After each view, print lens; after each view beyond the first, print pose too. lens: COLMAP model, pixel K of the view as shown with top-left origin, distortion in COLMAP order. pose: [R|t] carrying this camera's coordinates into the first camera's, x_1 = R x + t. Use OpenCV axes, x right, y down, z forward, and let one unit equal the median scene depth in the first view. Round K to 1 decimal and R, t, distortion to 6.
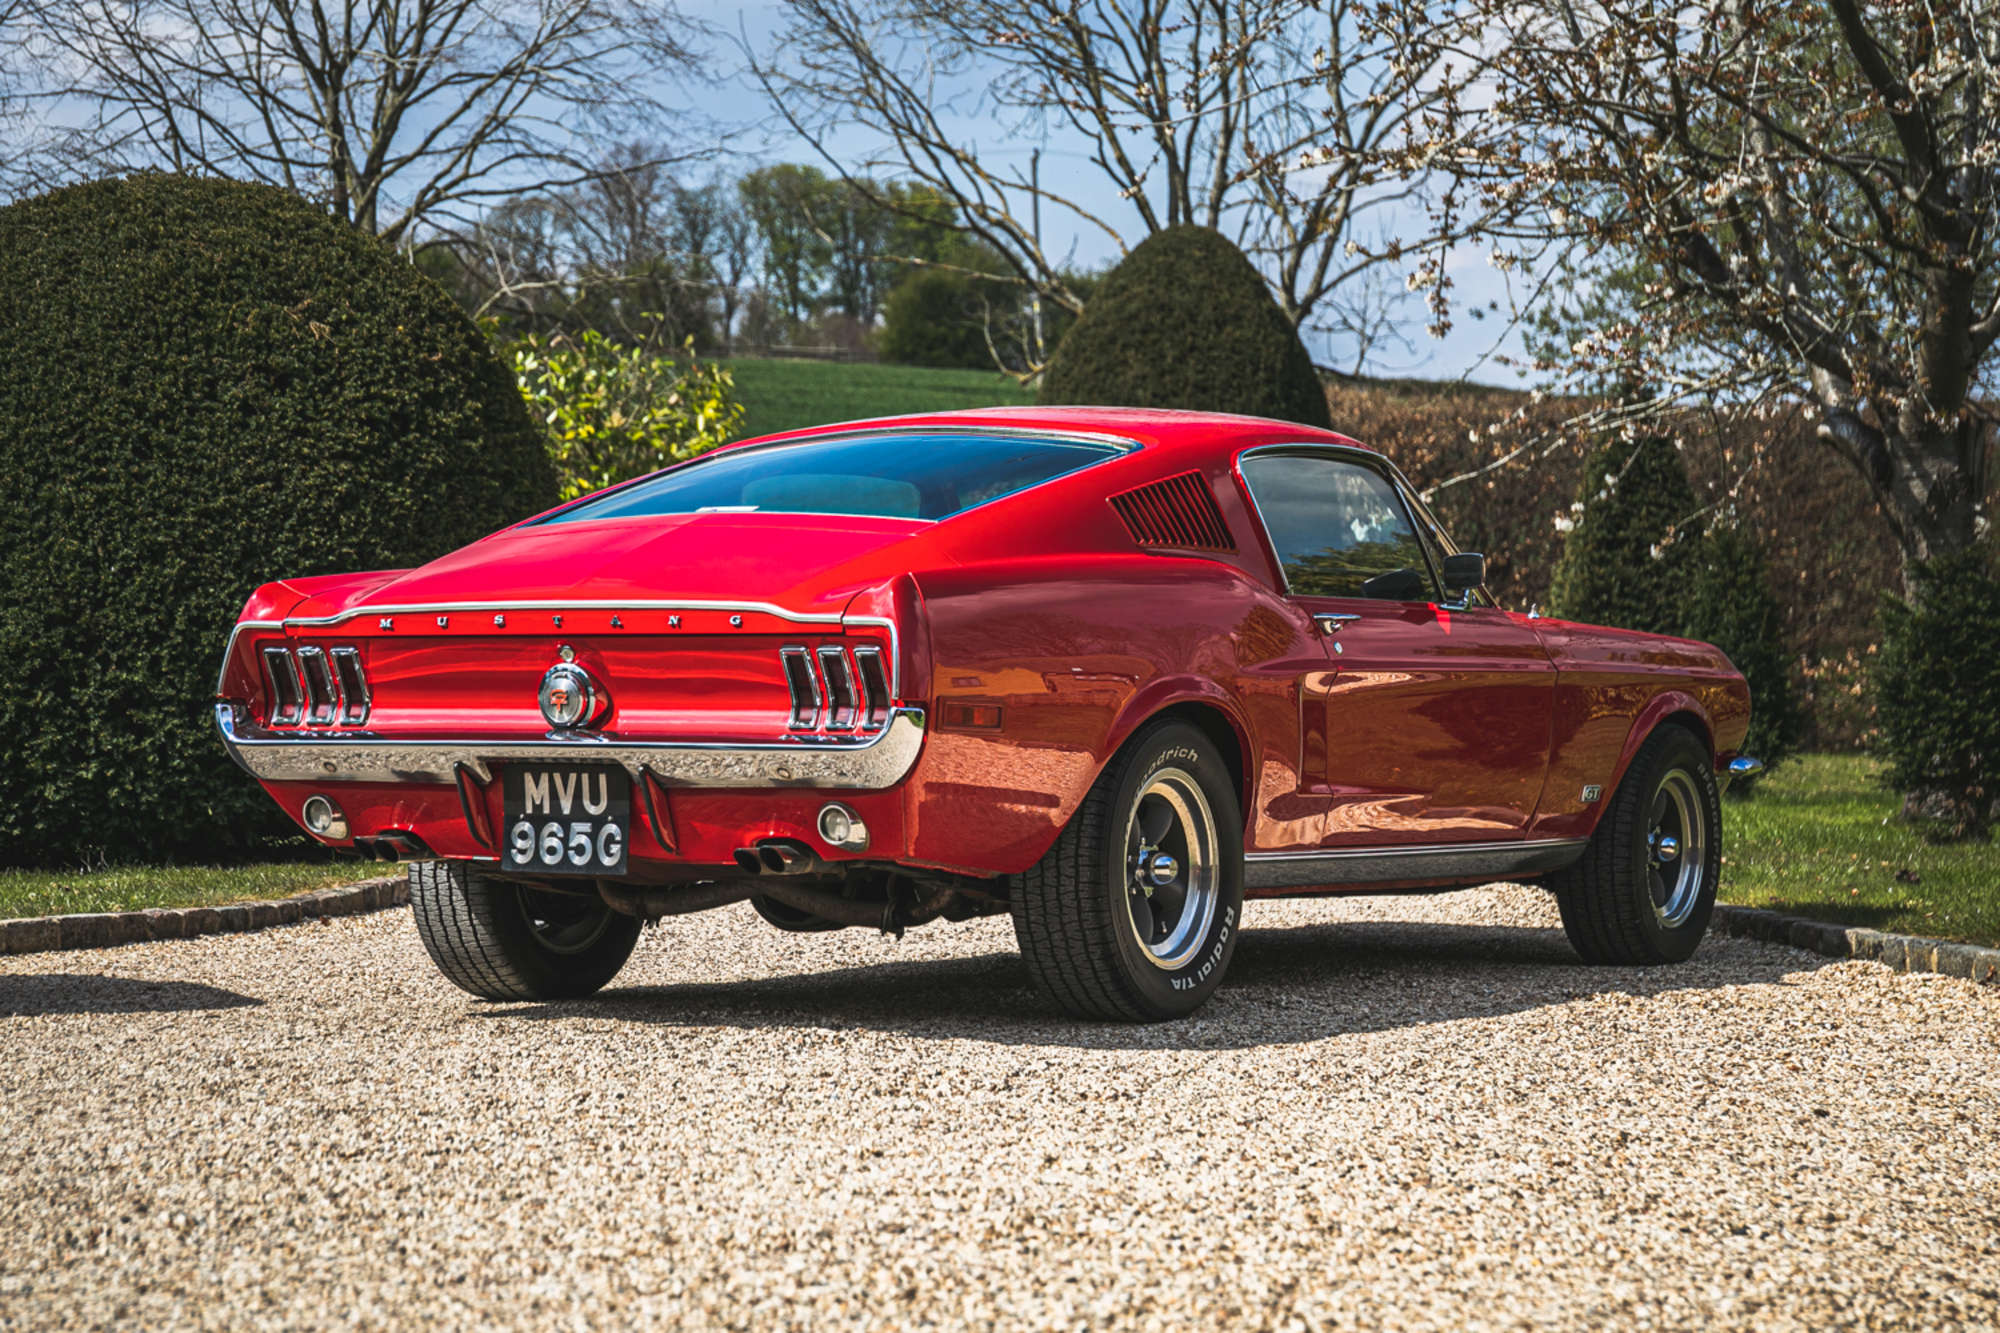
lens RADIAL K [[4174.2, 0, 955.3], [0, 4174.2, 666.2], [0, 0, 1]] dist [0.052115, 0.245675]
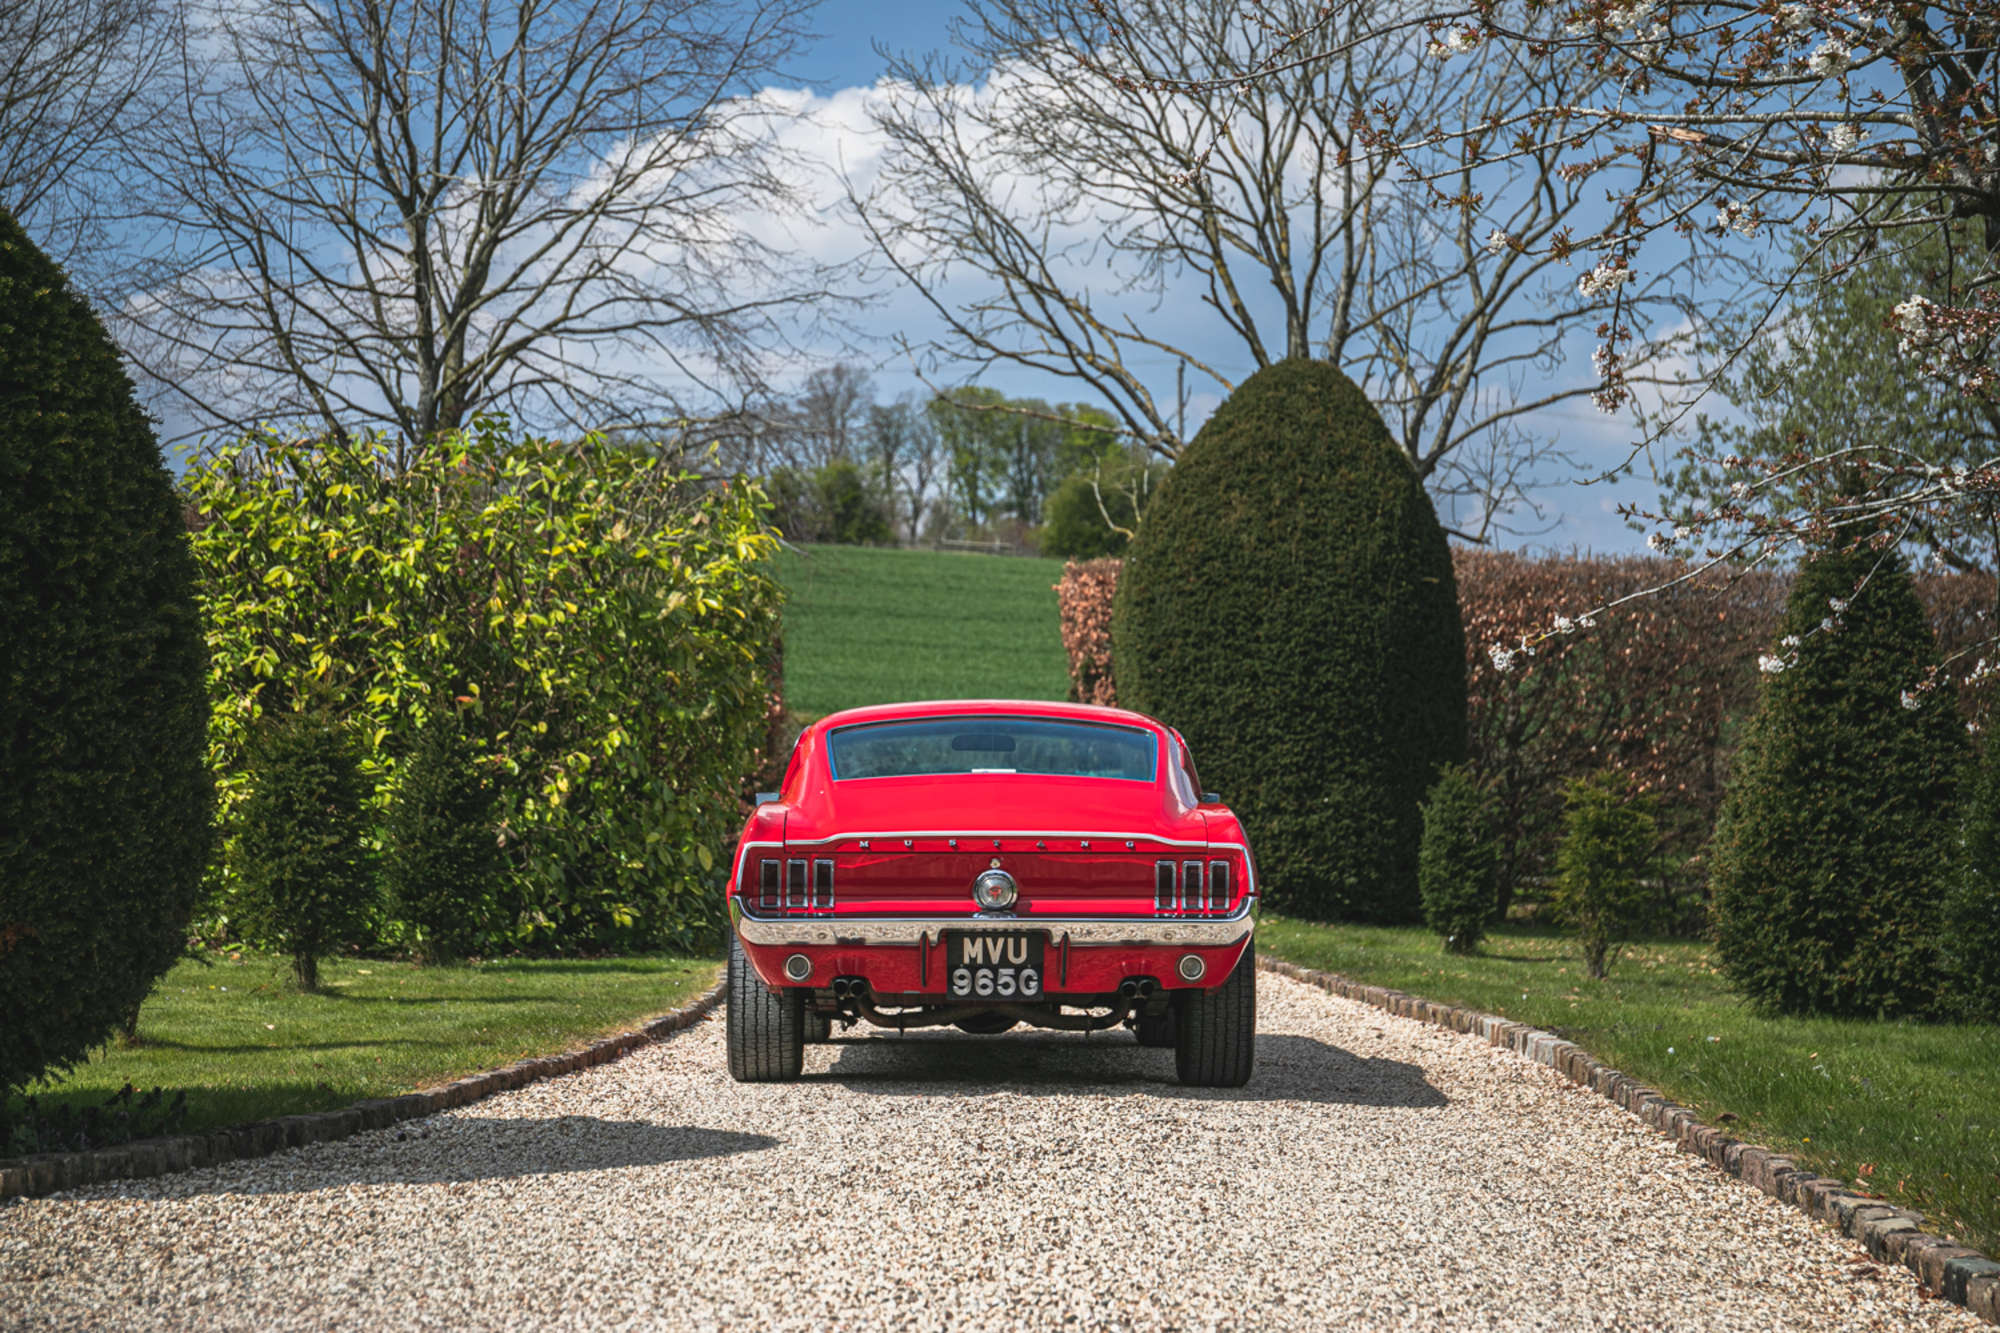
lens RADIAL K [[3623.1, 0, 979.8], [0, 3623.1, 671.3], [0, 0, 1]] dist [0.054444, 1.357759]
pose [[0.998996, 0.022394, -0.038804, 0.014785], [-0.024097, 0.998742, -0.043975, -0.000230], [0.037770, 0.044866, 0.998279, 0.173701]]
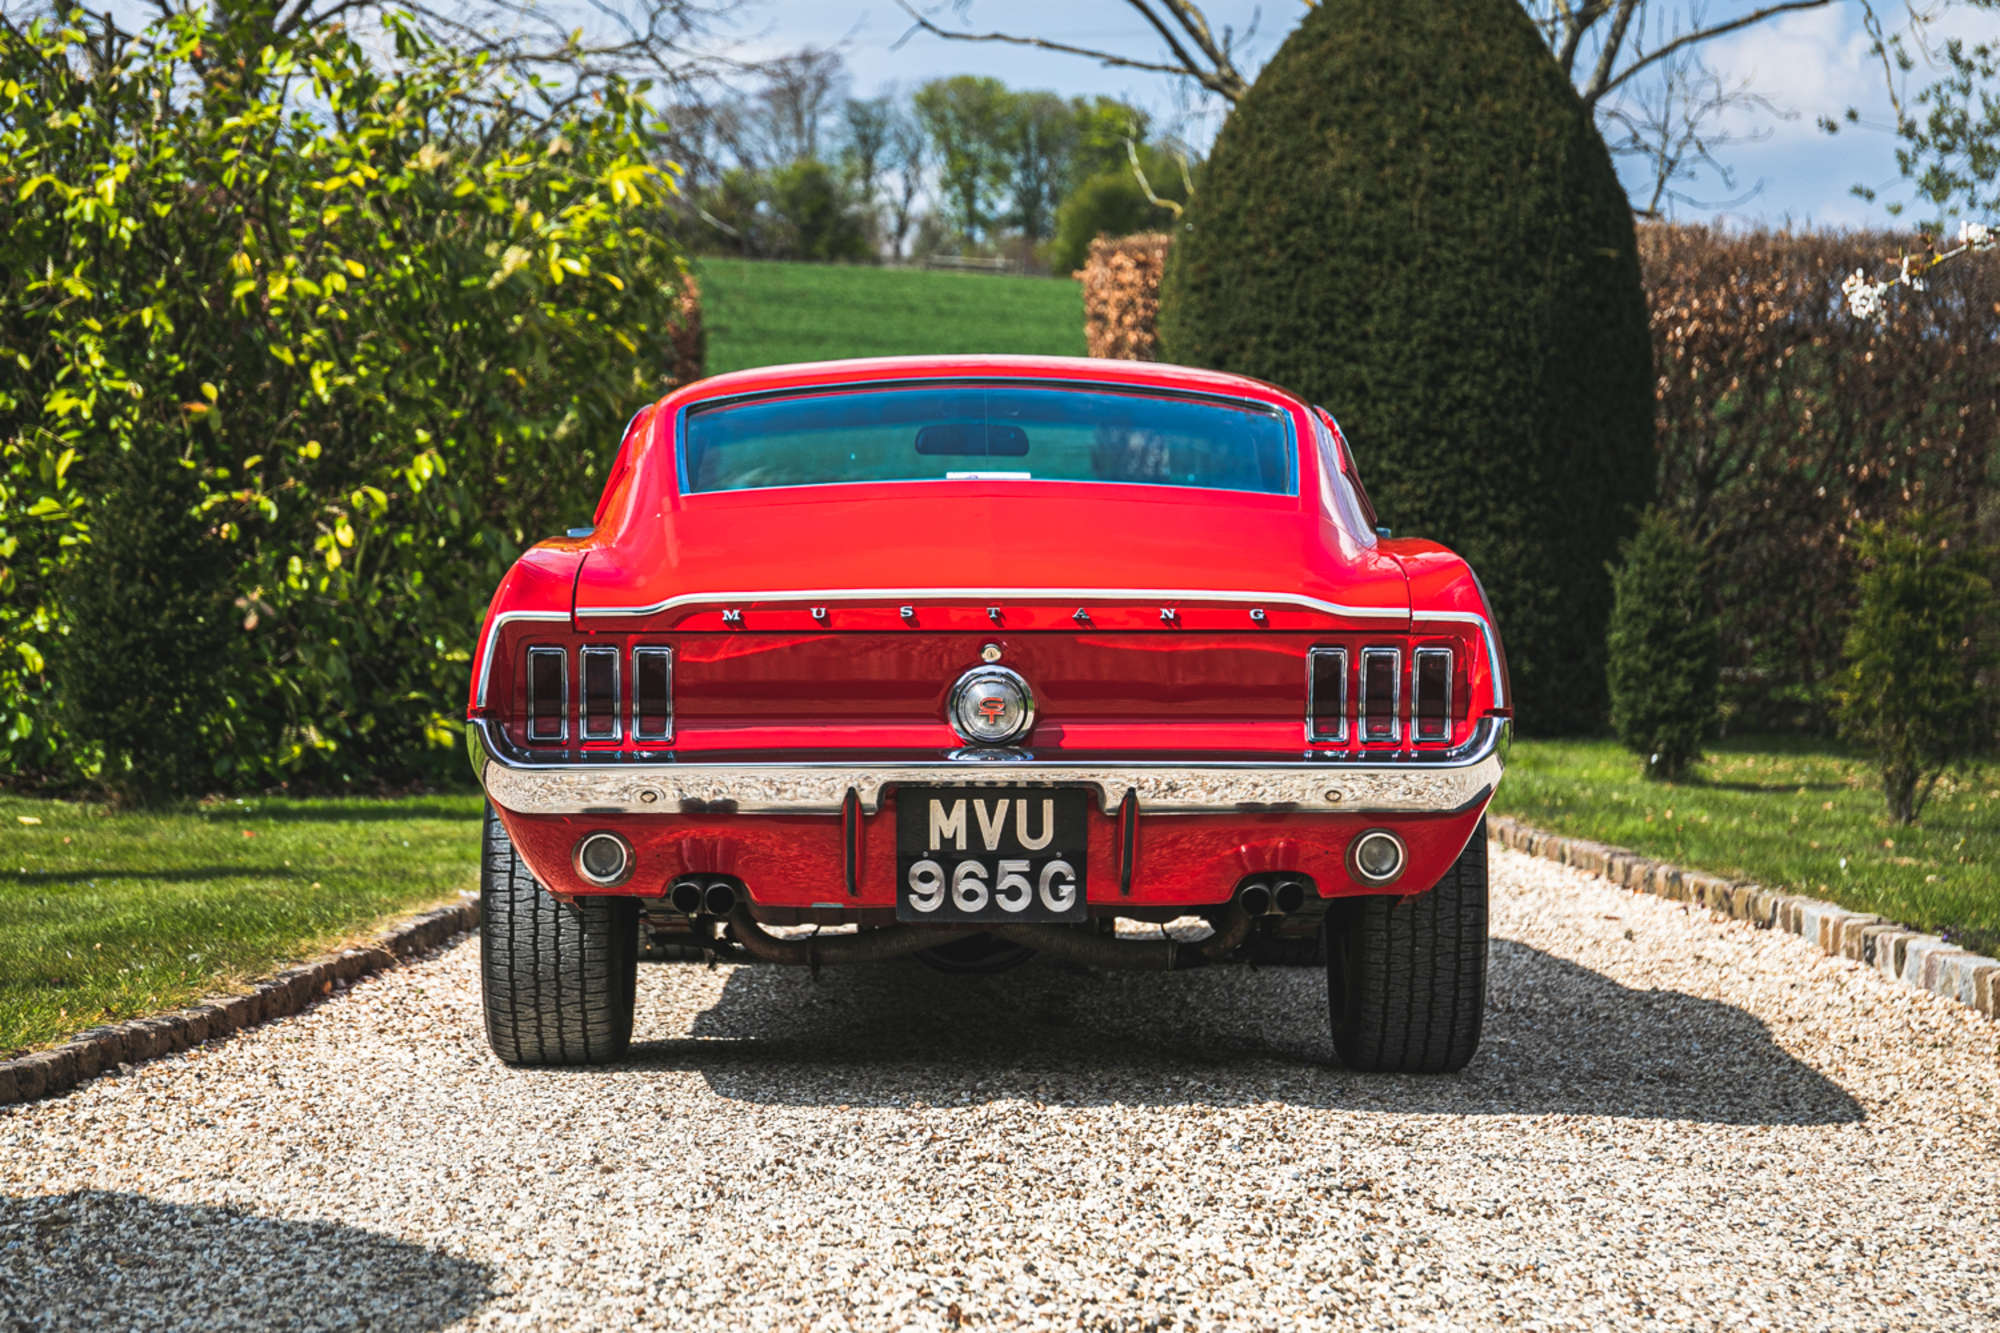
lens RADIAL K [[4292.8, 0, 1000.0], [0, 4292.8, 666.5], [0, 0, 1]] dist [0.124476, 0.281489]
pose [[0.999220, 0.021895, -0.032849, 0.011716], [-0.021505, 0.999695, 0.012179, 0.000606], [0.033106, -0.011463, 0.999386, 0.273224]]
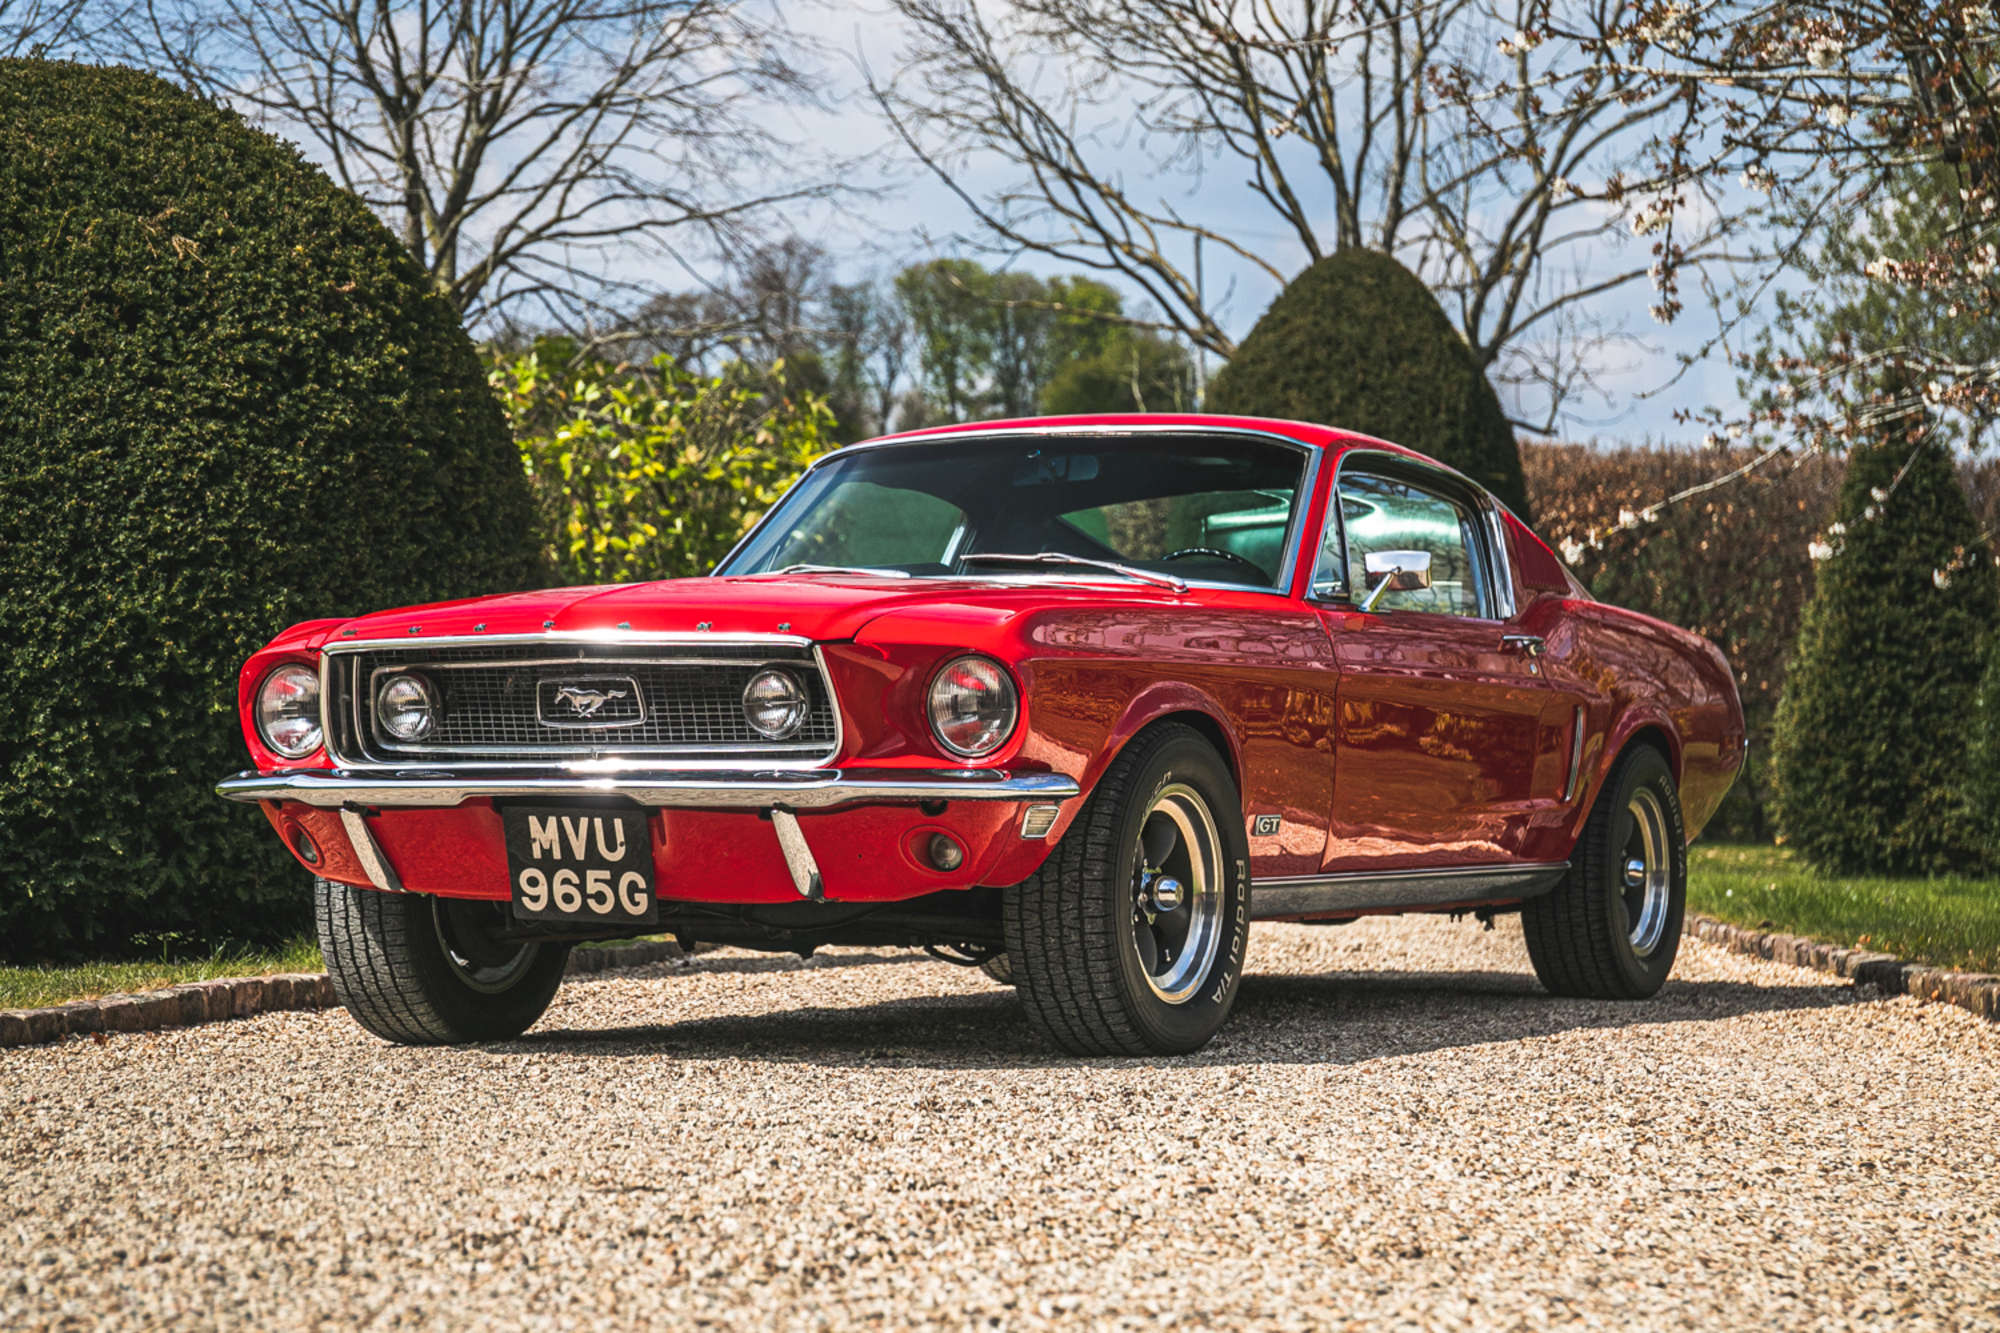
lens RADIAL K [[4292.8, 0, 1000.0], [0, 4292.8, 666.5], [0, 0, 1]] dist [0.124476, 0.281489]
pose [[0.999565, -0.005634, -0.028945, 0.005131], [0.004857, 0.999627, -0.026858, 0.005325], [0.029086, 0.026706, 0.999220, 0.079478]]
